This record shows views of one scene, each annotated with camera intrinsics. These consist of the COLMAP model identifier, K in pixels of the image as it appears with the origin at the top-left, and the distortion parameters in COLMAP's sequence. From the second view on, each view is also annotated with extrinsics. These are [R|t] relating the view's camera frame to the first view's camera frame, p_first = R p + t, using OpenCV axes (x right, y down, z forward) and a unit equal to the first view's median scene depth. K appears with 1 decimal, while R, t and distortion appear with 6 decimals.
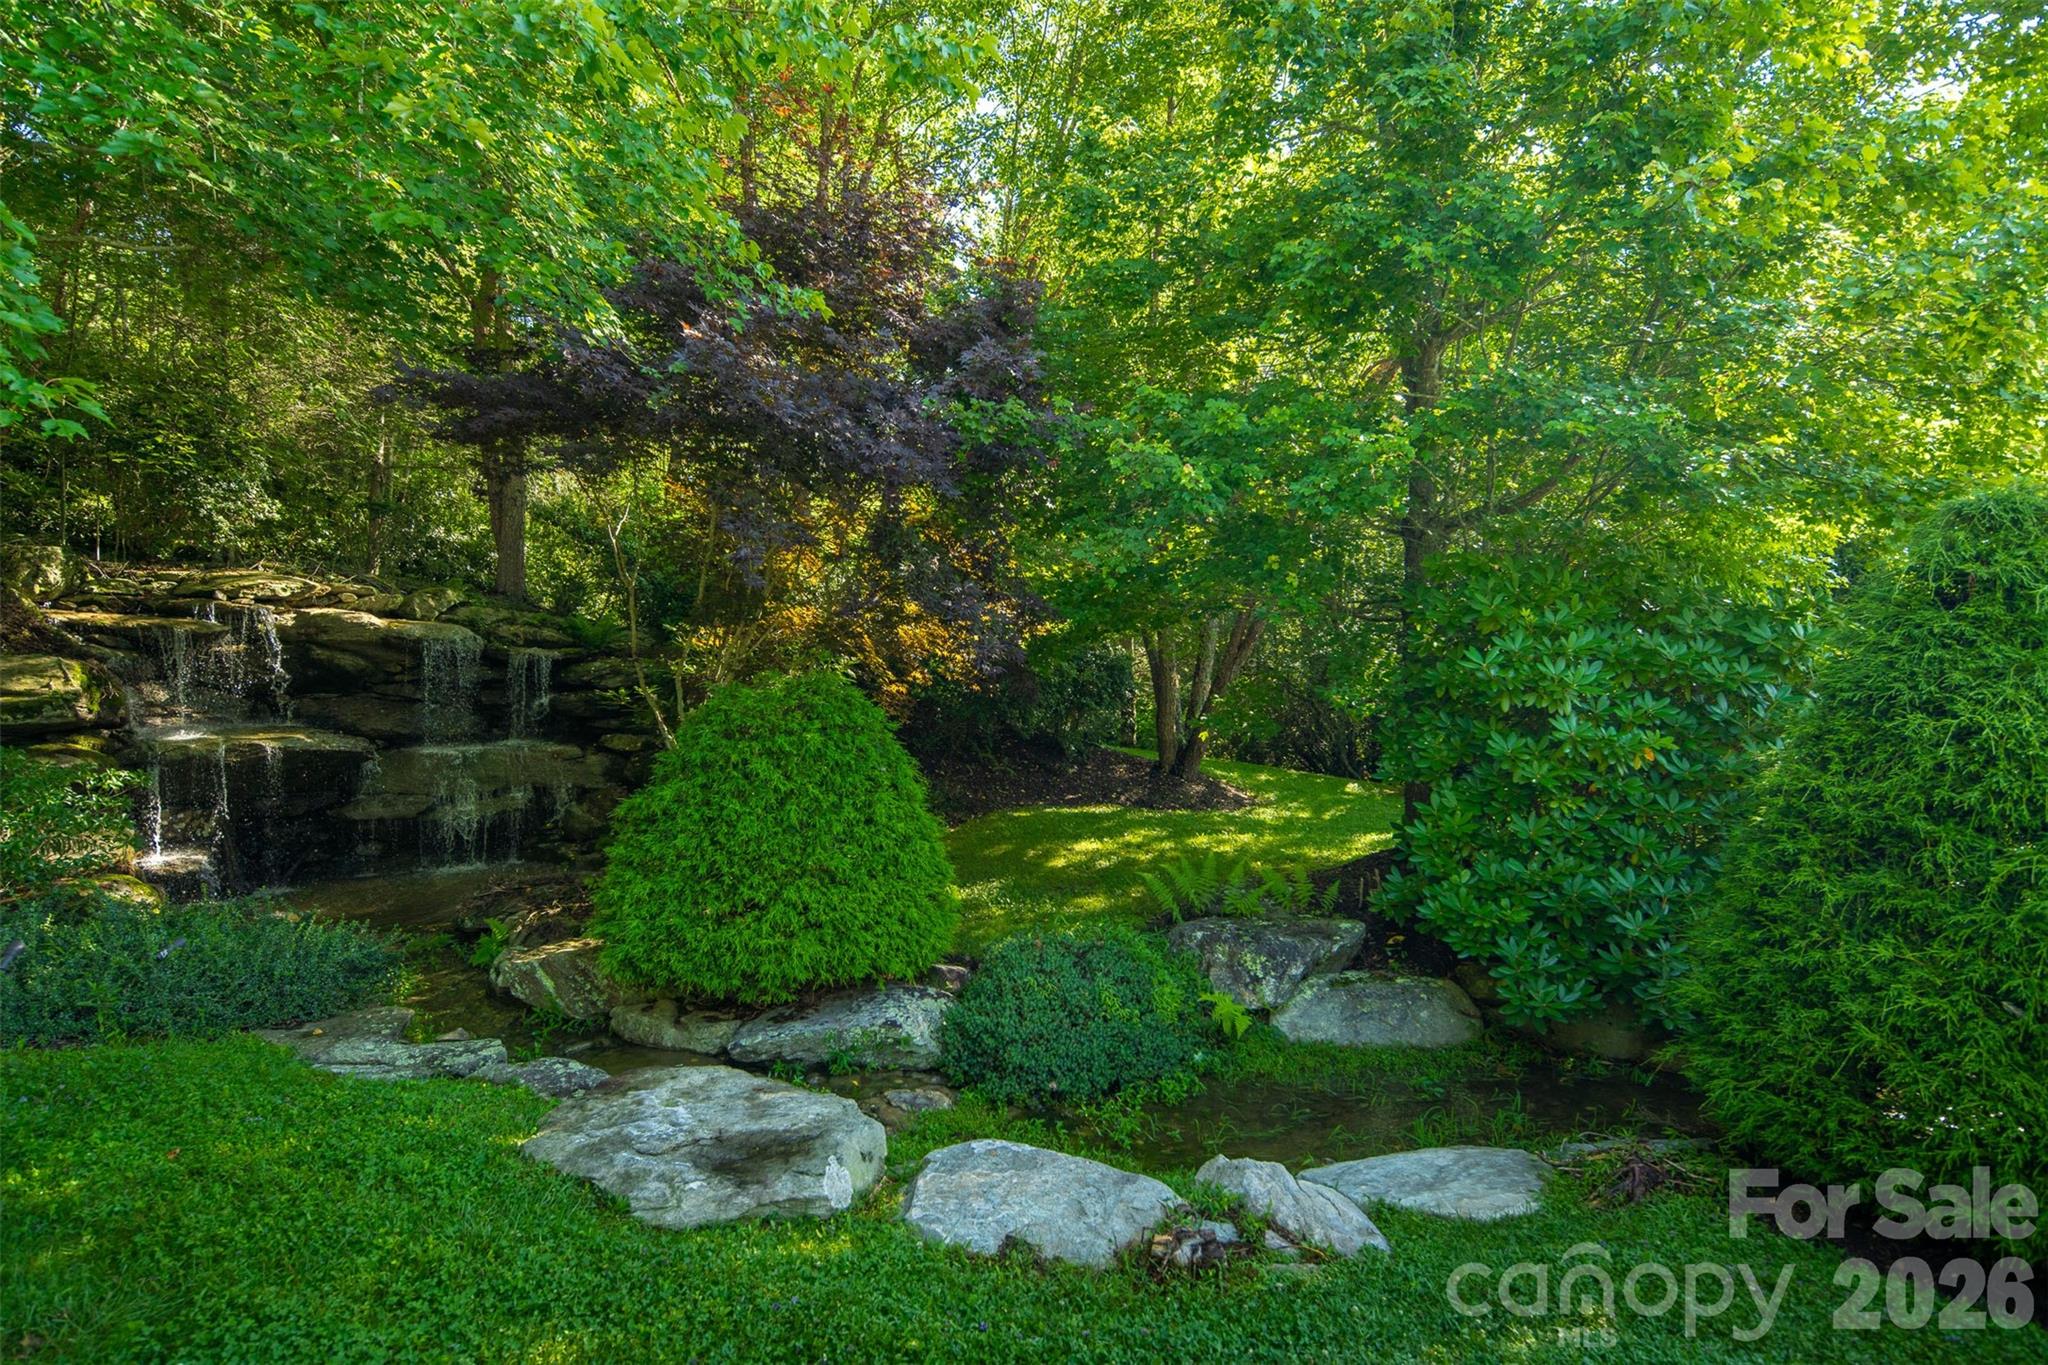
lens RADIAL K [[1005.5, 0, 1024.0], [0, 1005.5, 682.5], [0, 0, 1]] dist [0.017868, -0.009600]
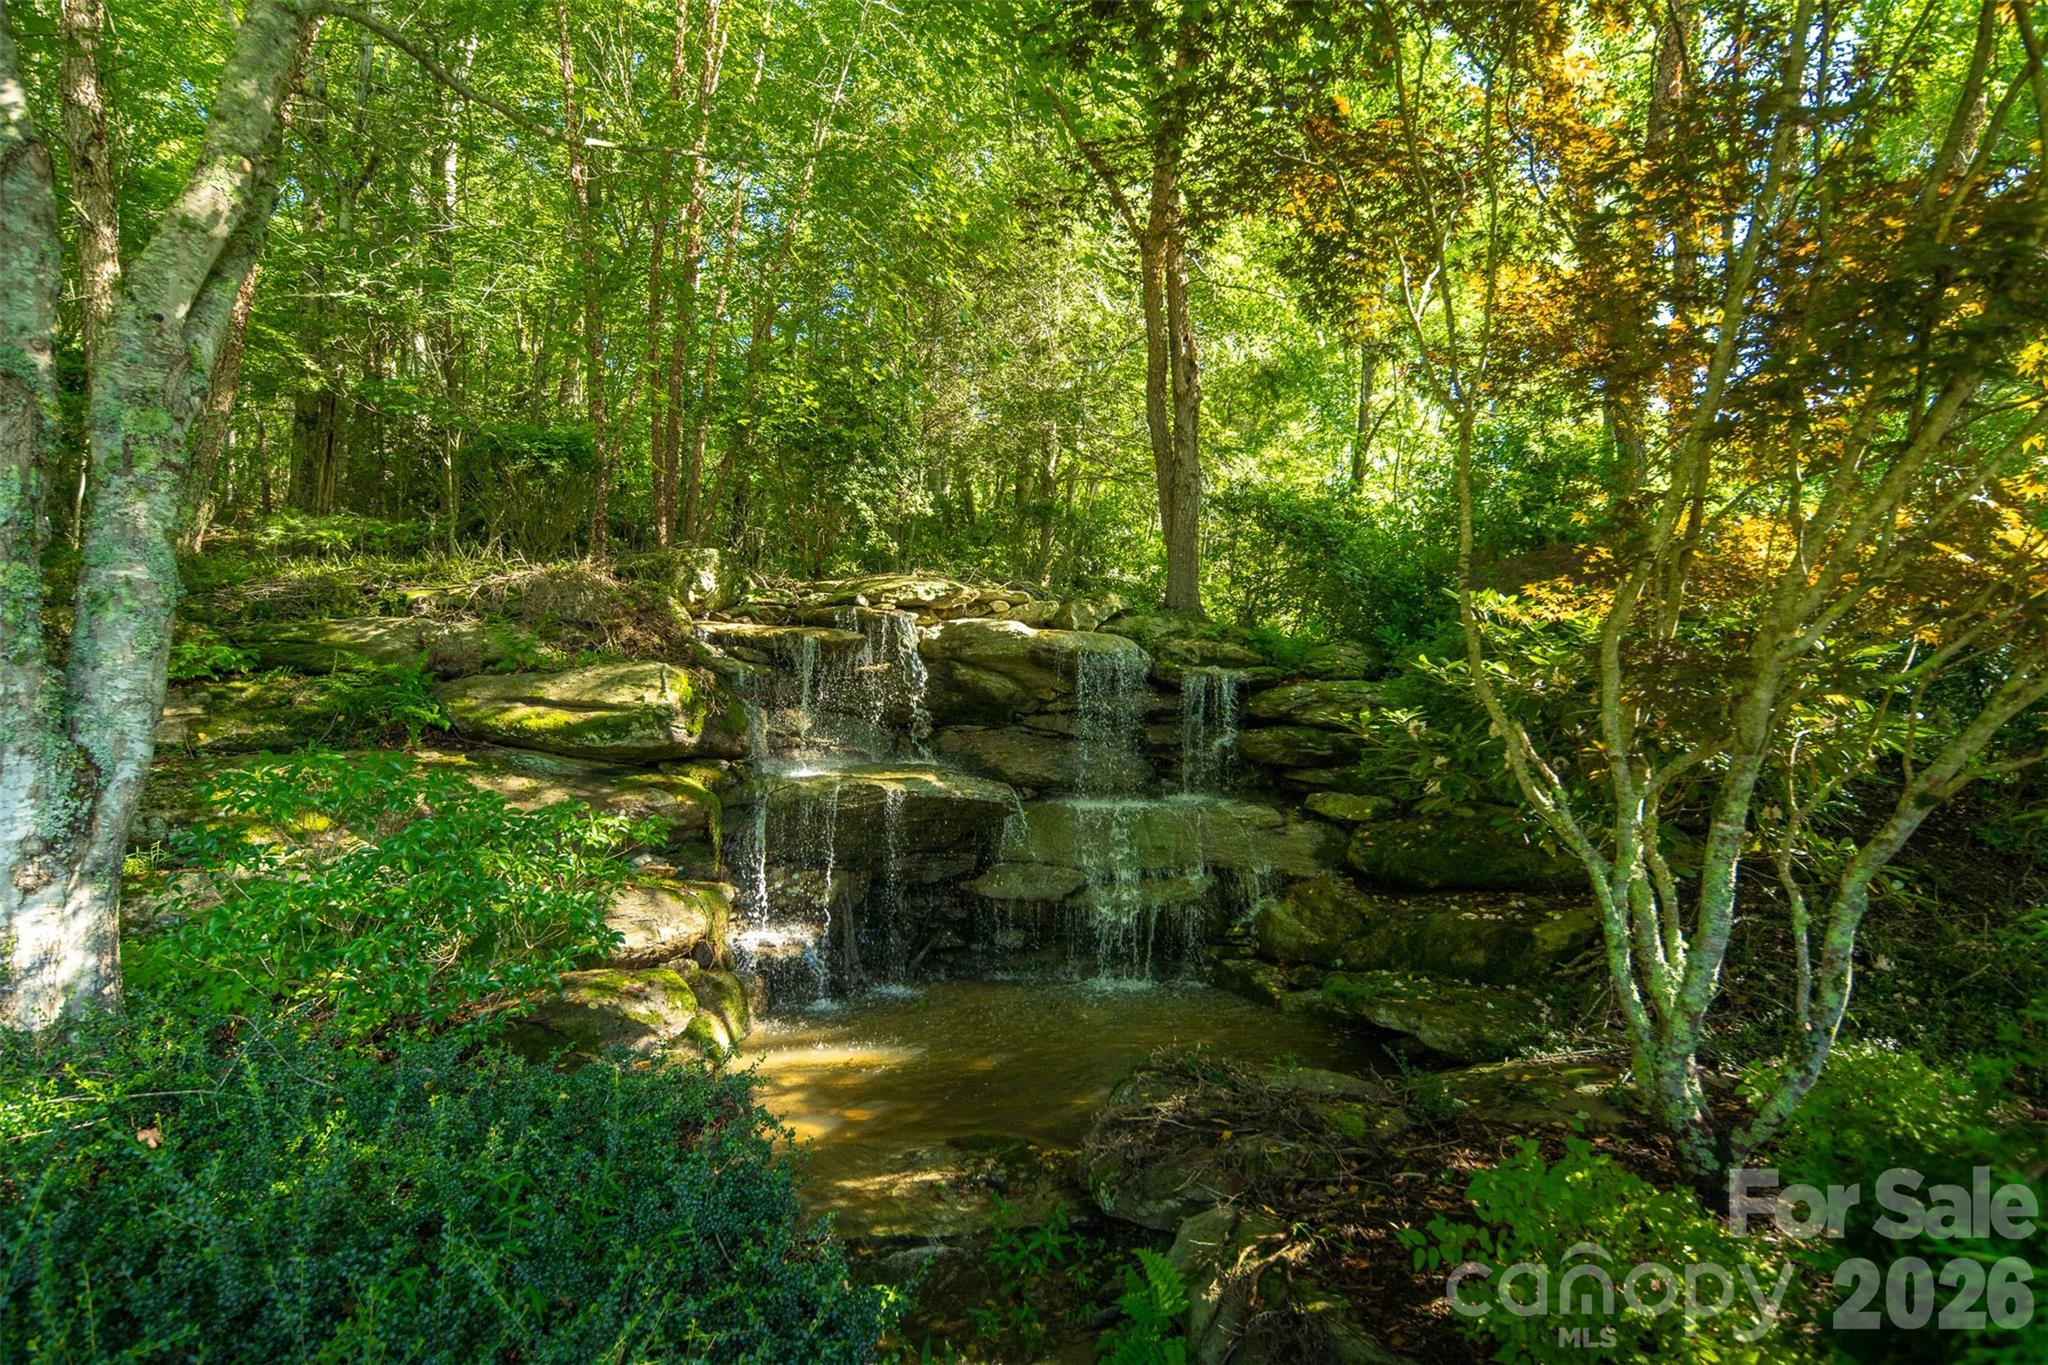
lens RADIAL K [[1005.5, 0, 1024.0], [0, 1005.5, 682.5], [0, 0, 1]] dist [0.017868, -0.009600]
pose [[0.812013, -0.026115, -0.583055, -0.219022], [-0.011995, 0.998041, -0.061408, 0.026730], [0.583516, 0.056858, 0.810109, 0.422622]]
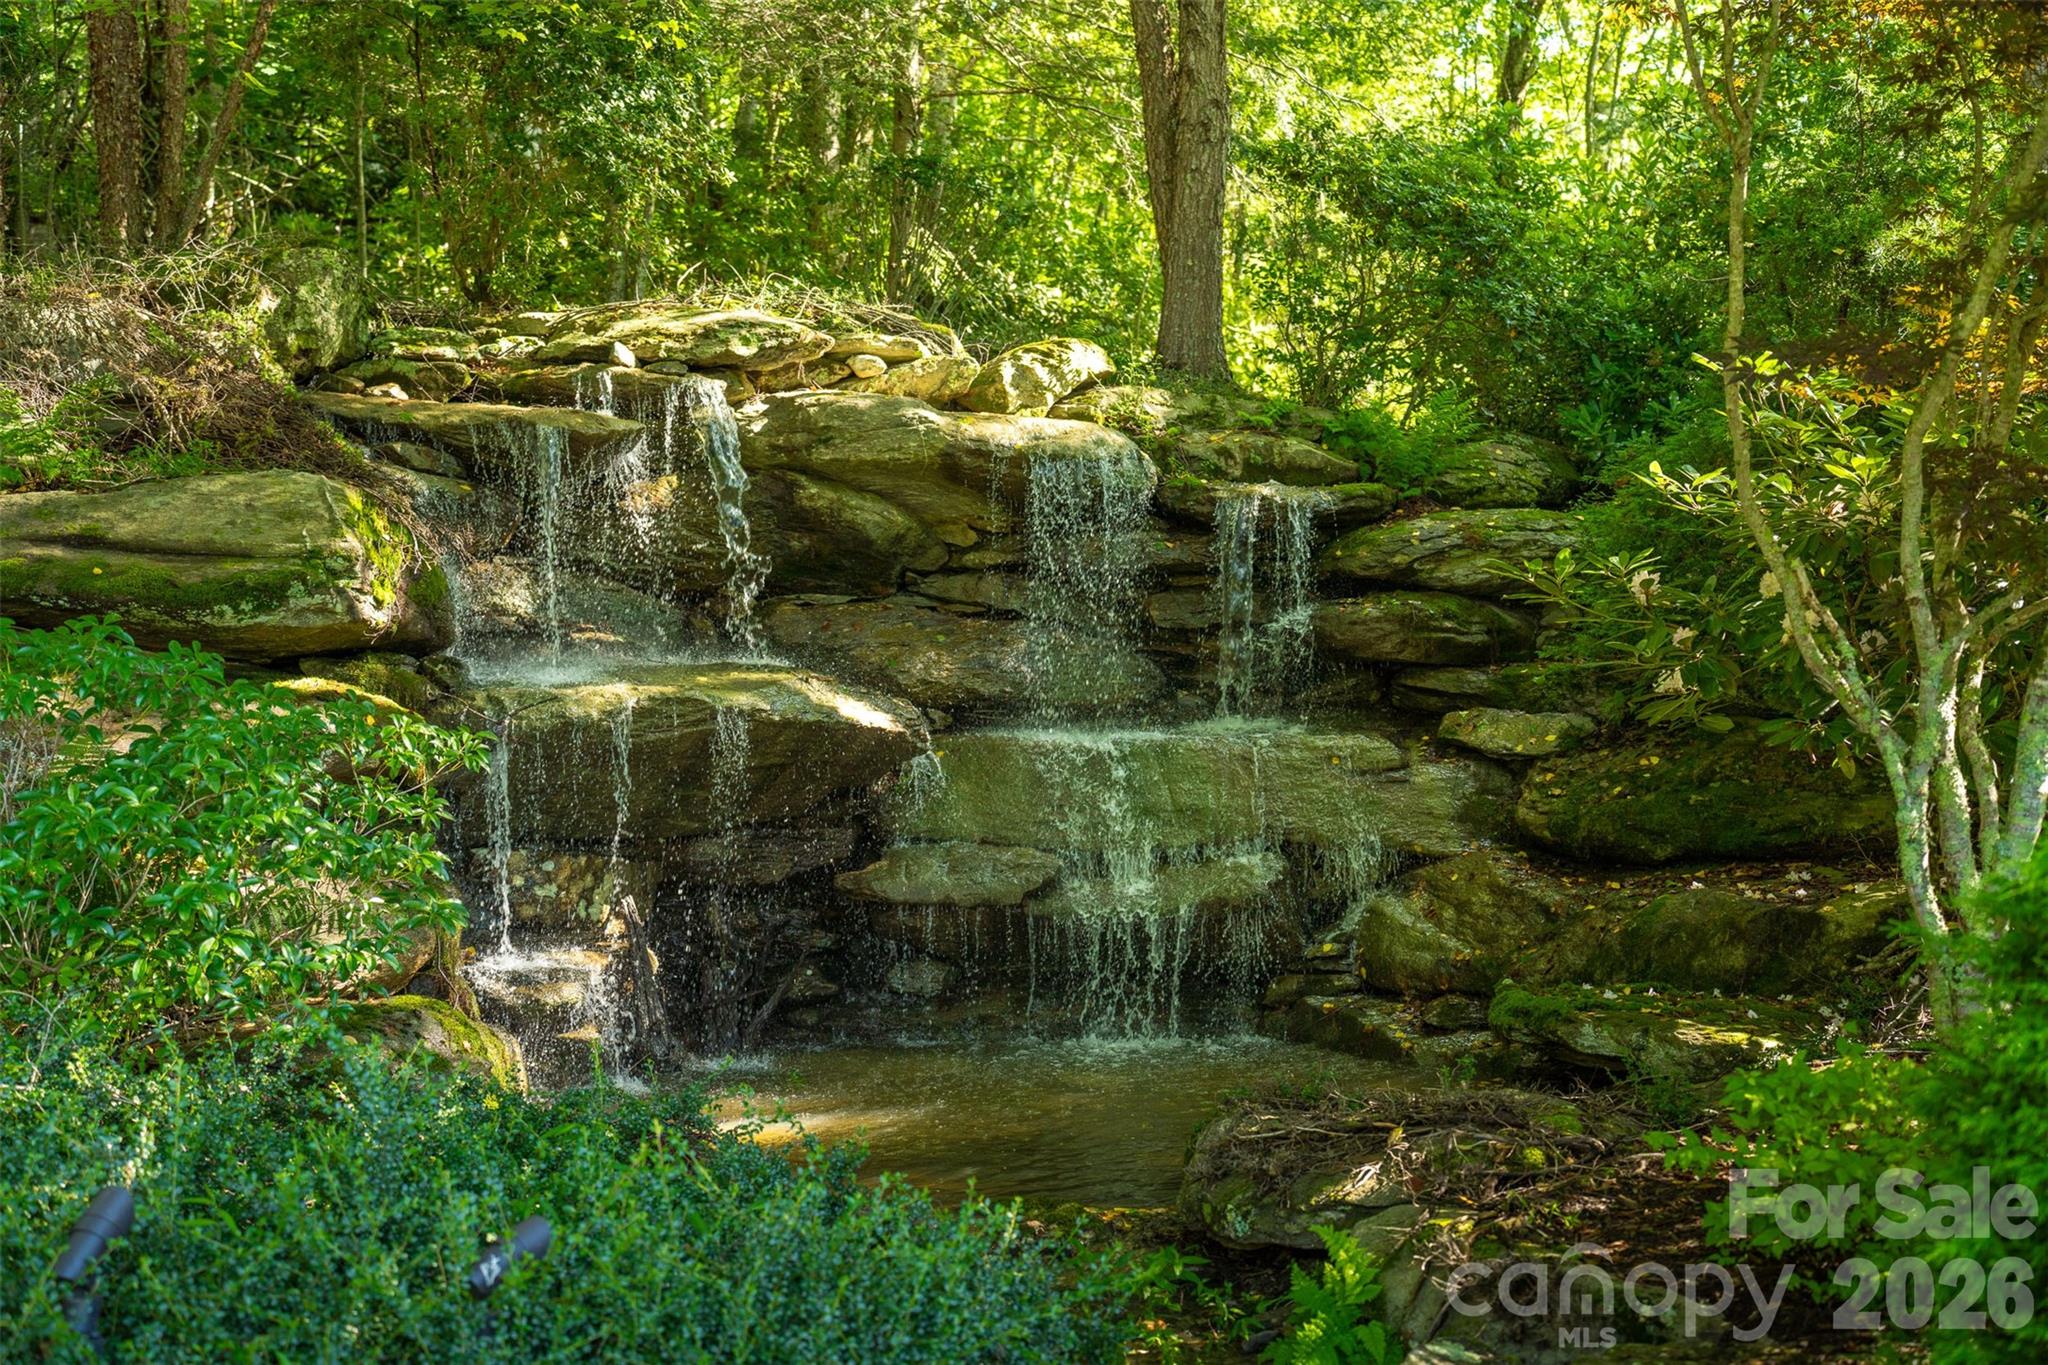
lens RADIAL K [[2325.6, 0, 1024.0], [0, 2325.6, 682.5], [0, 0, 1]] dist [0.100254, 0.030233]
pose [[0.879447, 0.005931, -0.475960, -0.178457], [-0.002392, 0.999965, 0.008041, 0.041772], [0.475991, -0.005933, 0.879430, 0.217955]]
